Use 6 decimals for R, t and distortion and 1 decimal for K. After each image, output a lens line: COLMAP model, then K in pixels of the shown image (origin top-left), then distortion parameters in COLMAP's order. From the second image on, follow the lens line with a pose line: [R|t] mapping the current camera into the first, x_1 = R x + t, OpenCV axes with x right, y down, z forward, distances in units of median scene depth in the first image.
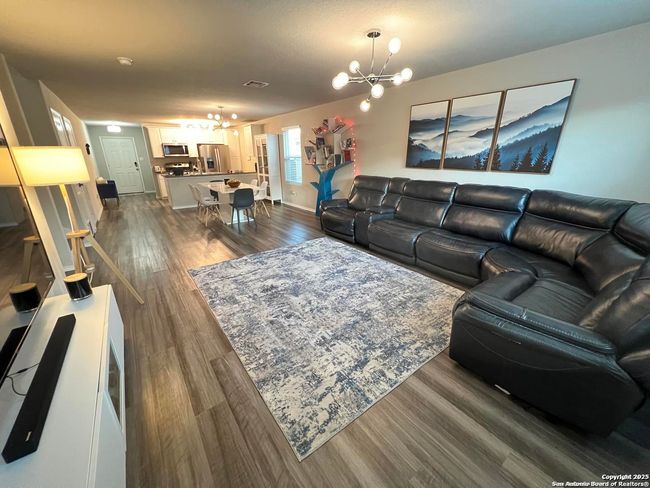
lens RADIAL K [[259.5, 0, 323.4], [0, 259.5, 244.4], [0, 0, 1]] dist [-0.001266, -0.000114]
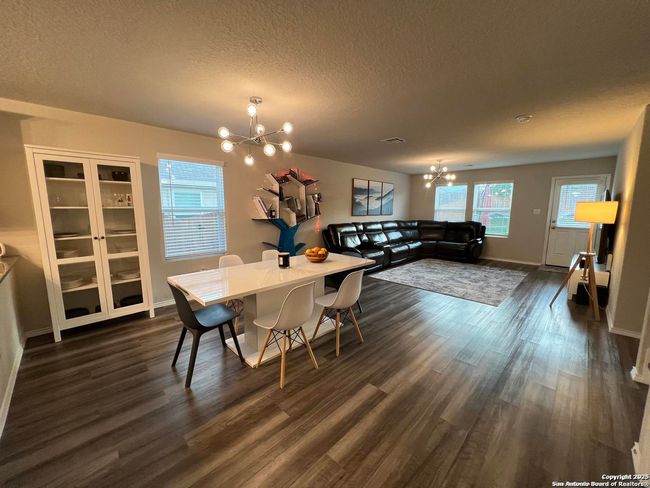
lens RADIAL K [[259.5, 0, 323.0], [0, 259.5, 241.5], [0, 0, 1]] dist [-0.001266, -0.000114]
pose [[-0.131865, -0.118793, 0.984124, -0.680431], [0.324671, 0.932855, 0.156108, -0.261706], [-0.936590, 0.340101, -0.084442, 0.782391]]
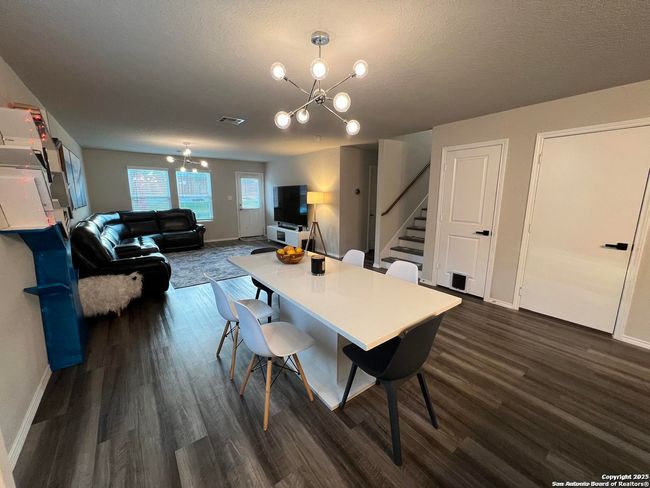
lens RADIAL K [[262.0, 0, 323.8], [0, 262.0, 240.6], [0, 0, 1]] dist [-0.001659, 0.000336]
pose [[-0.999980, 0.005648, 0.002897, -0.310310], [0.006343, 0.872649, 0.488307, -0.369574], [0.000230, 0.488316, -0.872667, 1.066083]]
